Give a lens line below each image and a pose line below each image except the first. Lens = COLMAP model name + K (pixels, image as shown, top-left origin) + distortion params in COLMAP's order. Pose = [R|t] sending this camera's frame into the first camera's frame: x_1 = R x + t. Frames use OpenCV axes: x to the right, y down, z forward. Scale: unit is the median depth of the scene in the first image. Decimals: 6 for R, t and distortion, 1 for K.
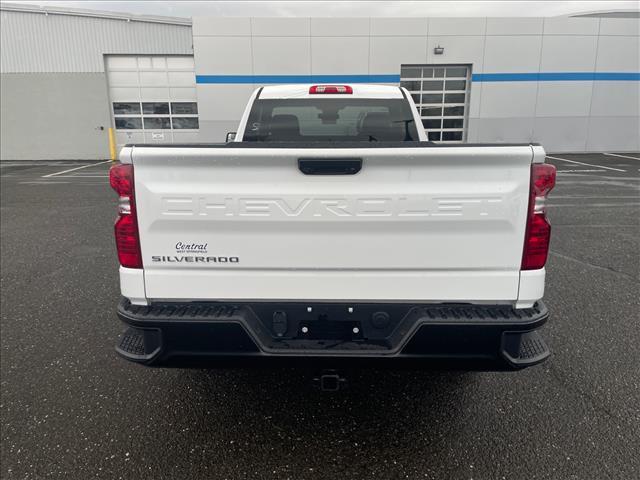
lens RADIAL K [[476.0, 0, 320.0], [0, 476.0, 240.0], [0, 0, 1]] dist [0.087812, -0.104218]
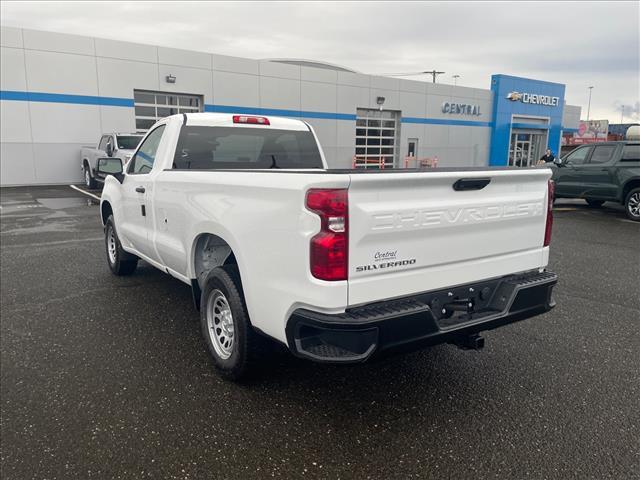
lens RADIAL K [[476.0, 0, 320.0], [0, 476.0, 240.0], [0, 0, 1]] dist [0.087812, -0.104218]
pose [[0.827823, -0.091894, 0.553412, -1.037032], [0.120719, 0.992562, -0.015762, -0.023425], [-0.547847, 0.079856, 0.832758, 0.089523]]
